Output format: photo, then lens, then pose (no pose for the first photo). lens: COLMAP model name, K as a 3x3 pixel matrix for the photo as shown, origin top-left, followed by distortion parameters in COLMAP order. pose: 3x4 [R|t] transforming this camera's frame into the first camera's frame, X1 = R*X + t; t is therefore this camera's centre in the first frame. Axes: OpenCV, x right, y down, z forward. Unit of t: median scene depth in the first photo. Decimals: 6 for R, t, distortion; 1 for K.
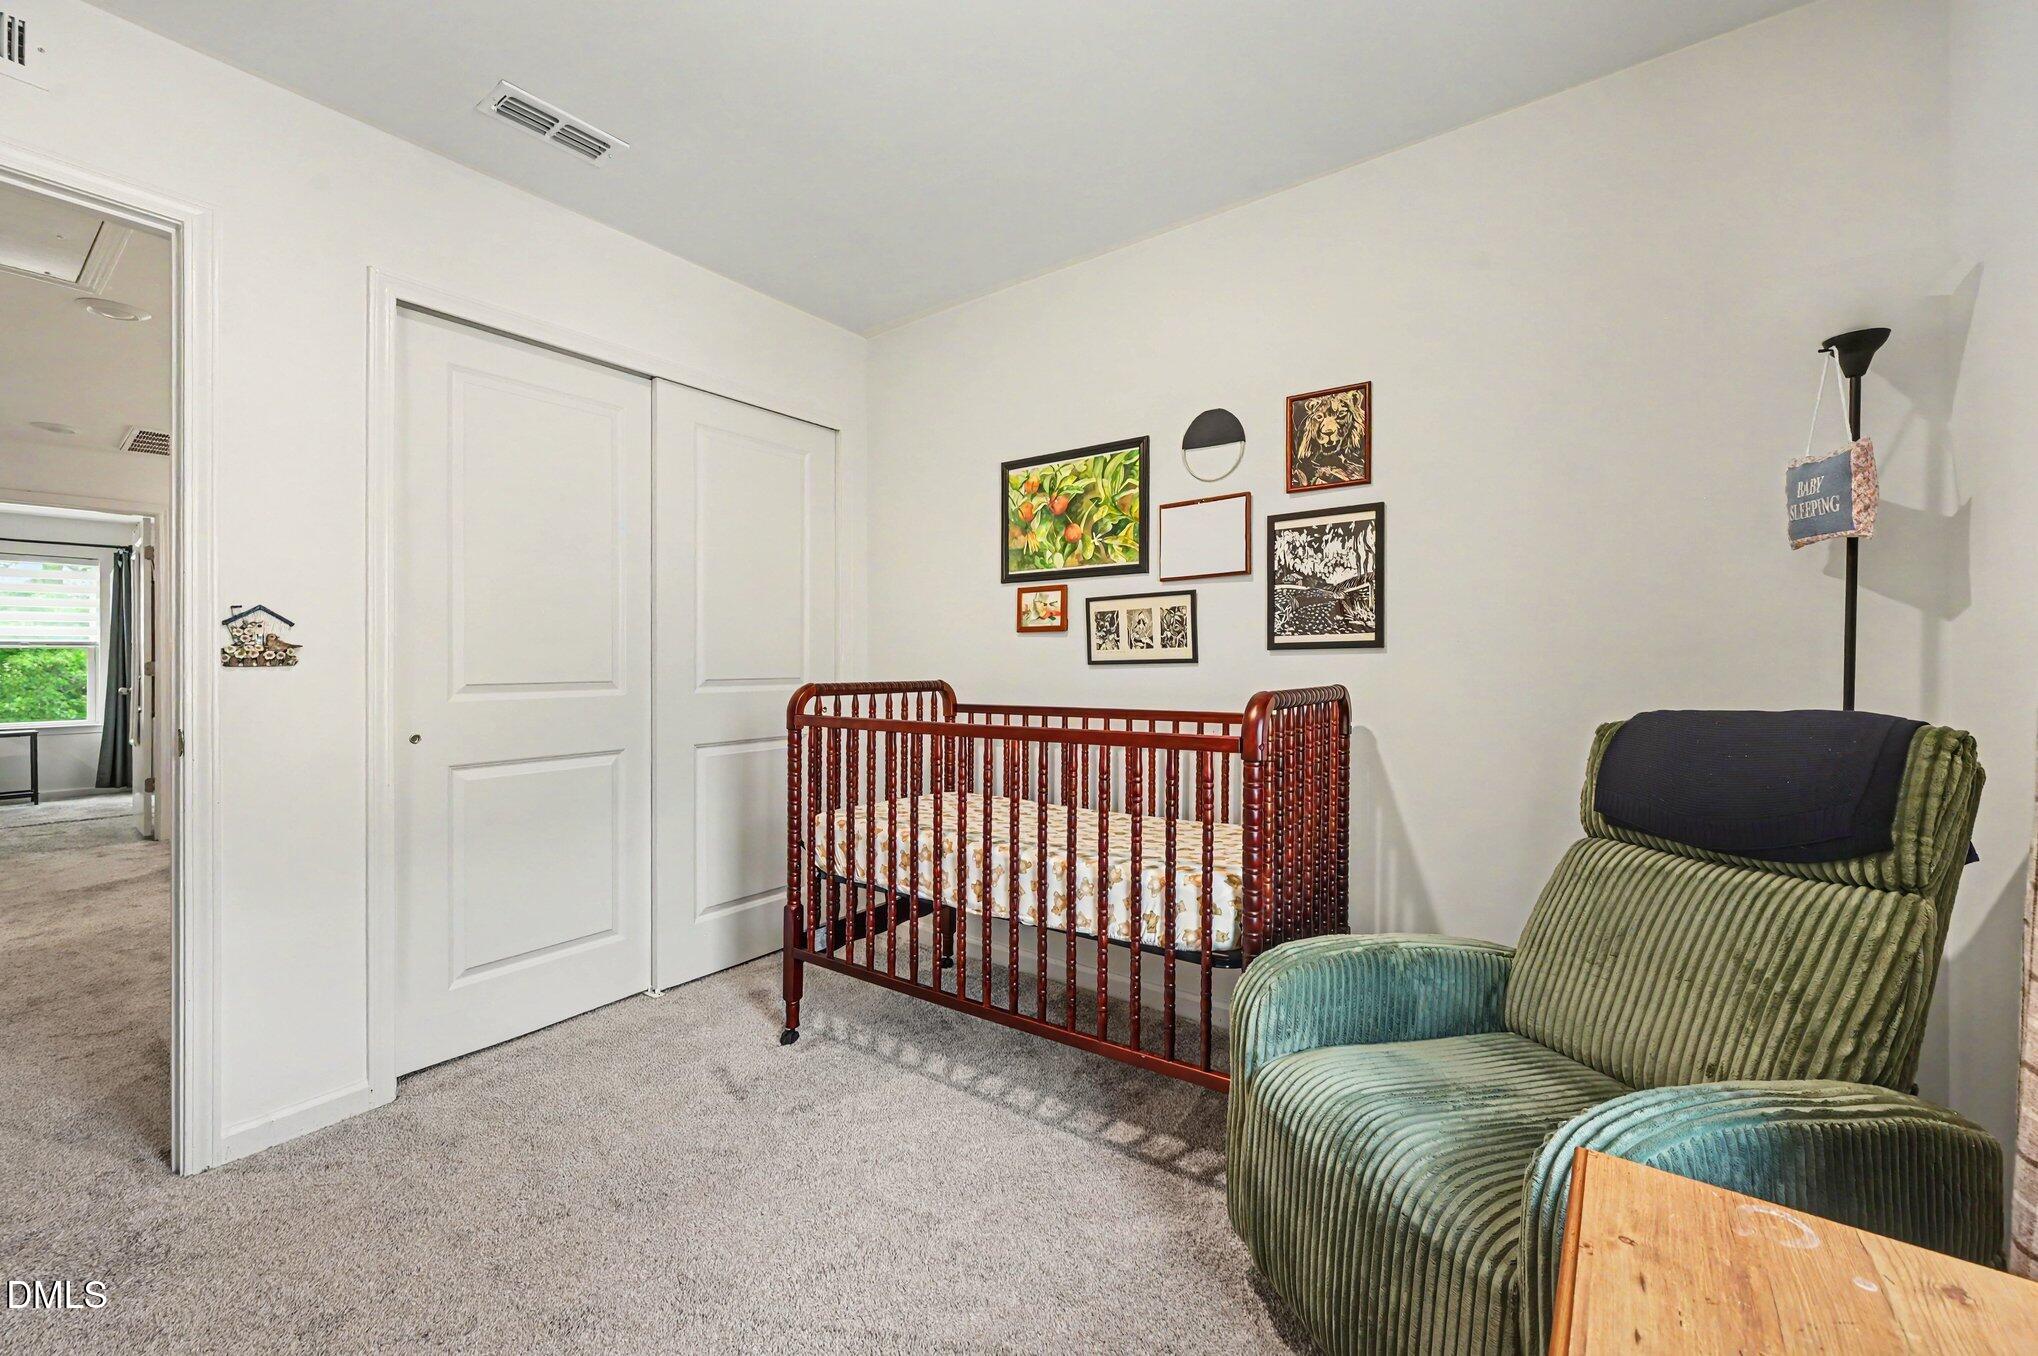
lens RADIAL K [[805.7, 0, 1016.8], [0, 805.7, 673.3], [0, 0, 1]] dist [-0.000768, -0.000046]
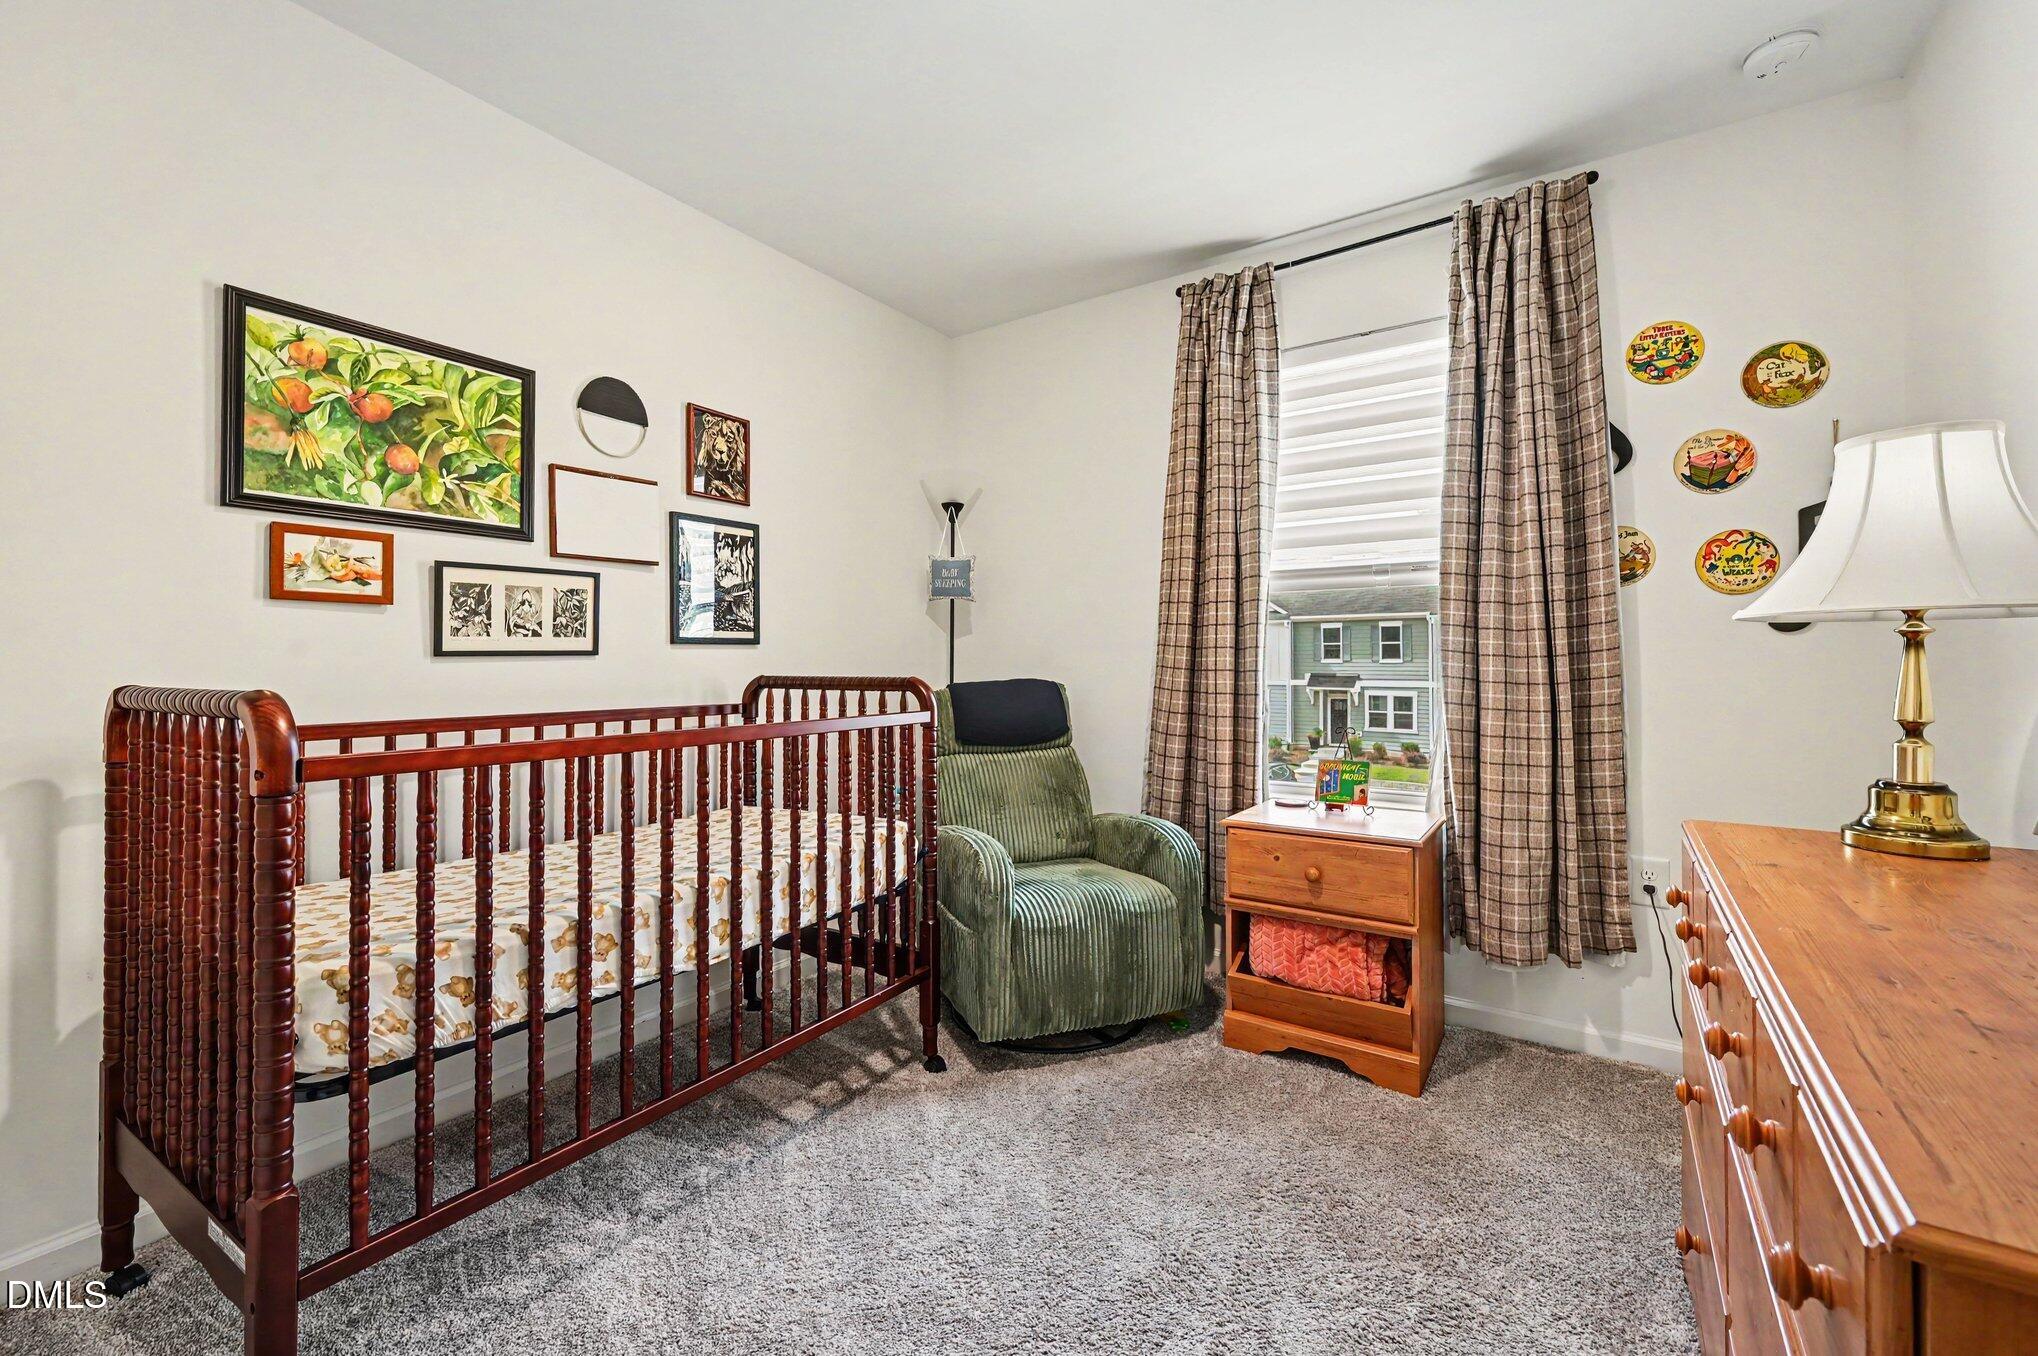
lens RADIAL K [[850.2, 0, 1015.7], [0, 850.2, 666.8], [0, 0, 1]] dist [-0.001430, -0.000067]
pose [[-0.056235, -0.003639, 0.998411, -0.715349], [0.011260, 0.999927, 0.004279, 0.000815], [-0.998354, 0.011483, -0.056190, 0.577674]]
